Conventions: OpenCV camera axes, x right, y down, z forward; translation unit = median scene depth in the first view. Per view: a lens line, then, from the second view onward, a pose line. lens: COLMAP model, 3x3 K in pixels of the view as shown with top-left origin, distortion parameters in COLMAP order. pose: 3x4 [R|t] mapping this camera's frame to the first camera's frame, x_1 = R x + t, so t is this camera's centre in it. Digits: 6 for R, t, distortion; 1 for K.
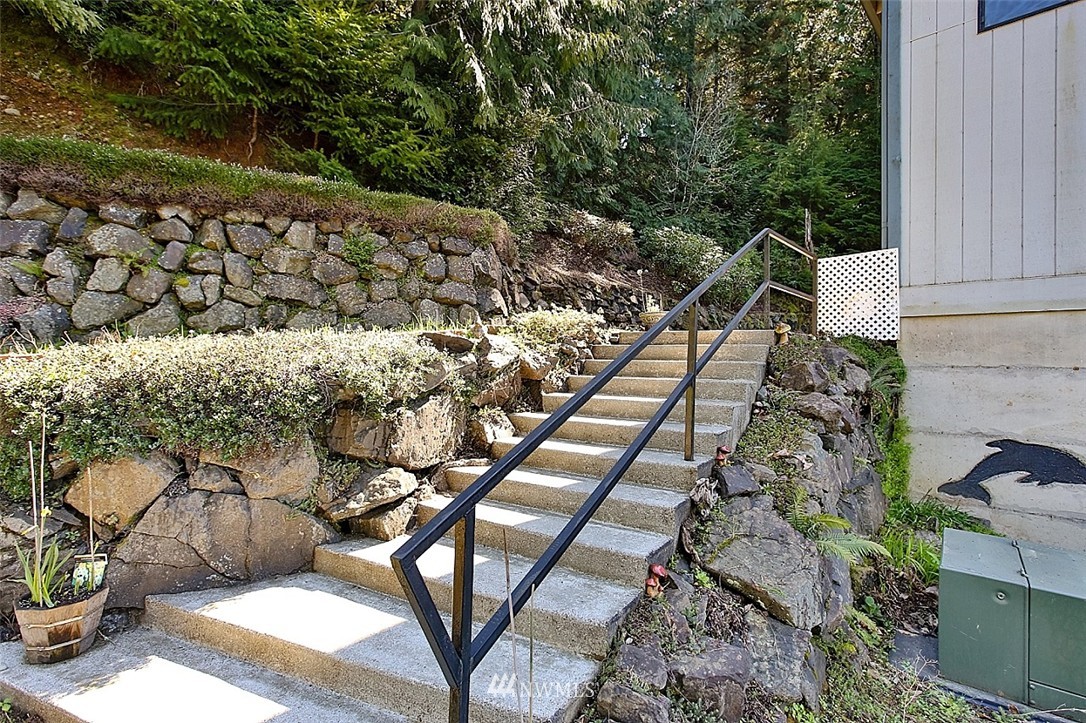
lens RADIAL K [[540.1, 0, 542.2], [0, 540.1, 349.9], [0, 0, 1]] dist [-0.034471, 0.026356]
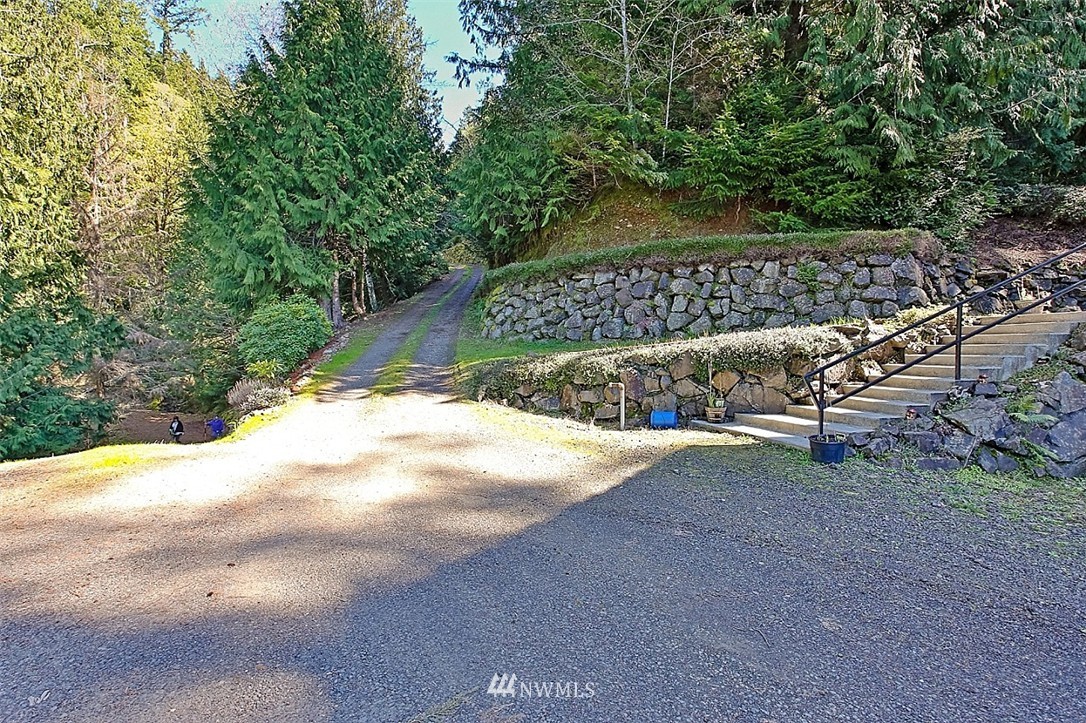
lens RADIAL K [[540.1, 0, 542.2], [0, 540.1, 349.9], [0, 0, 1]] dist [-0.034471, 0.026356]
pose [[0.685998, -0.018824, -0.727360, 0.324436], [0.035297, 0.999349, 0.007426, 0.003422], [0.726747, -0.030768, 0.686216, -0.799948]]
